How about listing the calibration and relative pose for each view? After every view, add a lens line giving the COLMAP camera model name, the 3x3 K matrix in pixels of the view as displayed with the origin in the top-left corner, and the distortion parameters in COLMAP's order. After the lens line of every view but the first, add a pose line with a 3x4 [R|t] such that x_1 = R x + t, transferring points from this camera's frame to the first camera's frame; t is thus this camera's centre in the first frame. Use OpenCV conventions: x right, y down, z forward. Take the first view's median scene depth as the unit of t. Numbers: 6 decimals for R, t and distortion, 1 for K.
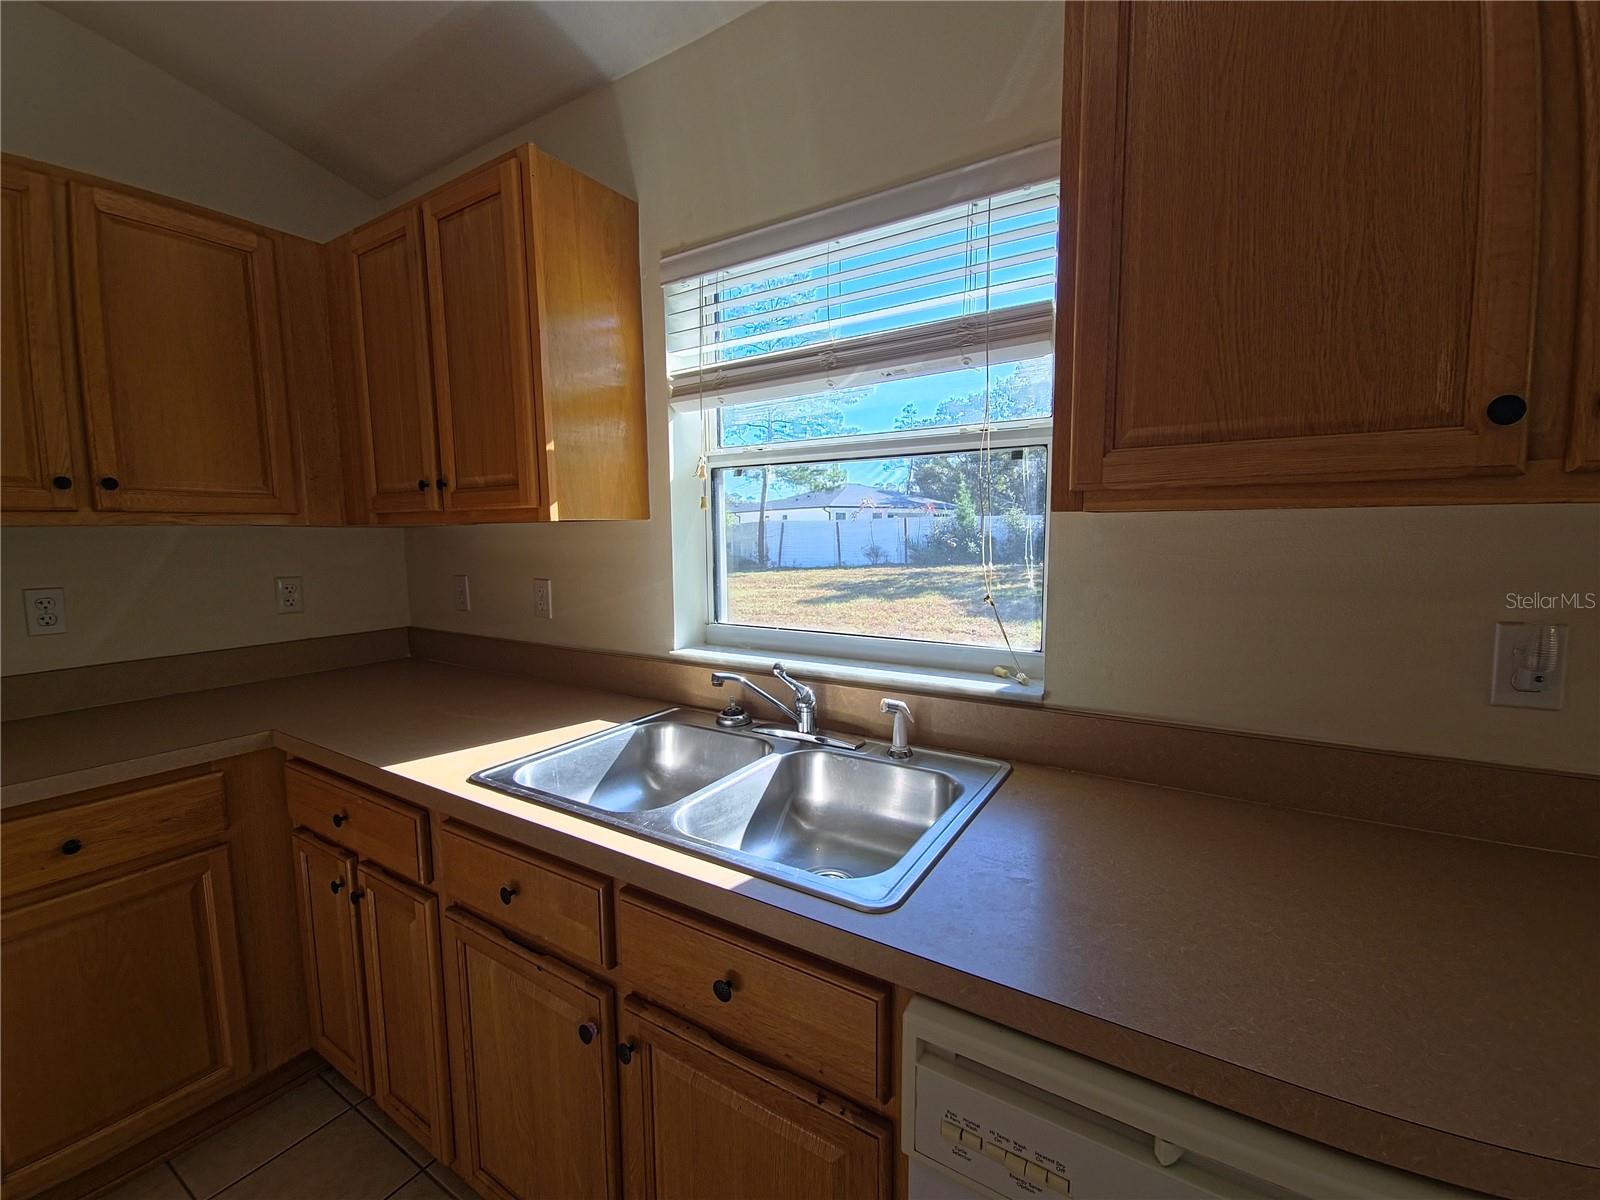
lens RADIAL K [[660.2, 0, 803.0], [0, 660.2, 600.5], [0, 0, 1]] dist [0.001740, 0.000004]
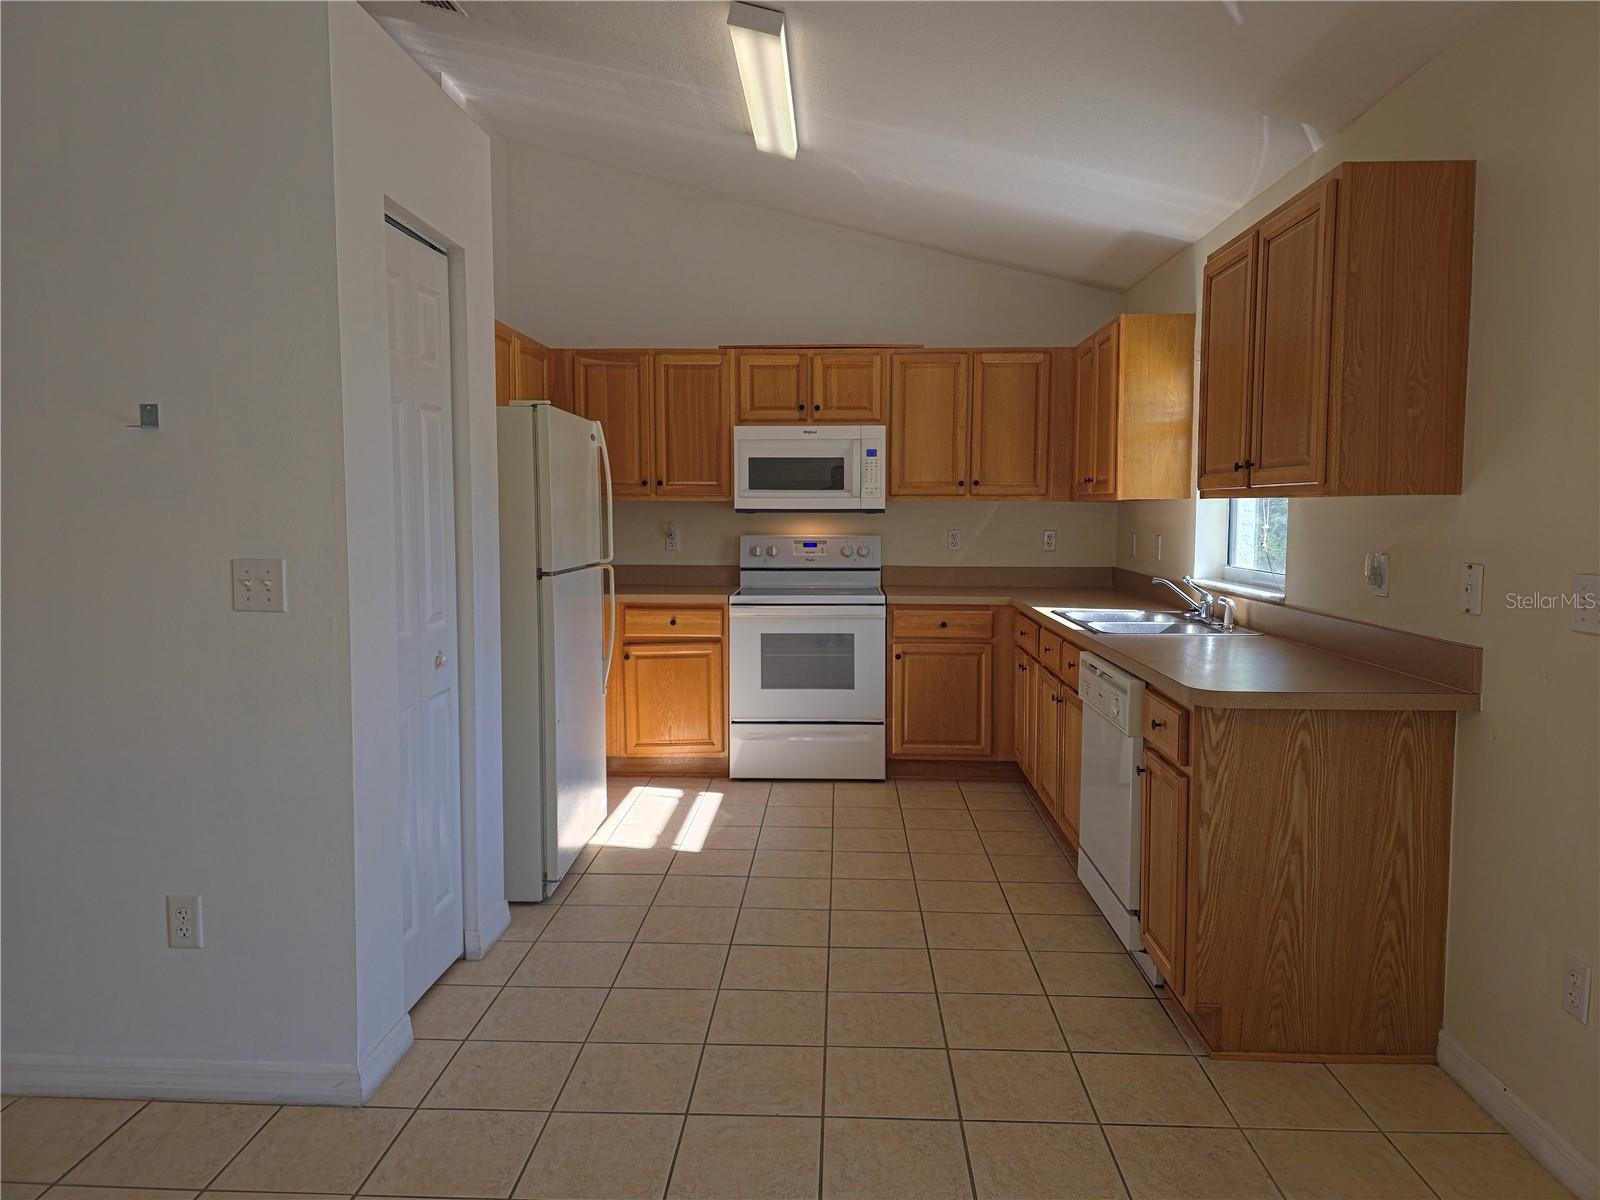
lens RADIAL K [[1038.3, 0, 800.0], [0, 1038.3, 600.0], [0, 0, 1]] dist [0.001463, -0.001833]
pose [[0.491985, 0.087712, -0.866174, 1.907518], [-0.097533, 0.994202, 0.045278, 0.129508], [0.865123, 0.062205, 0.497687, -1.365866]]
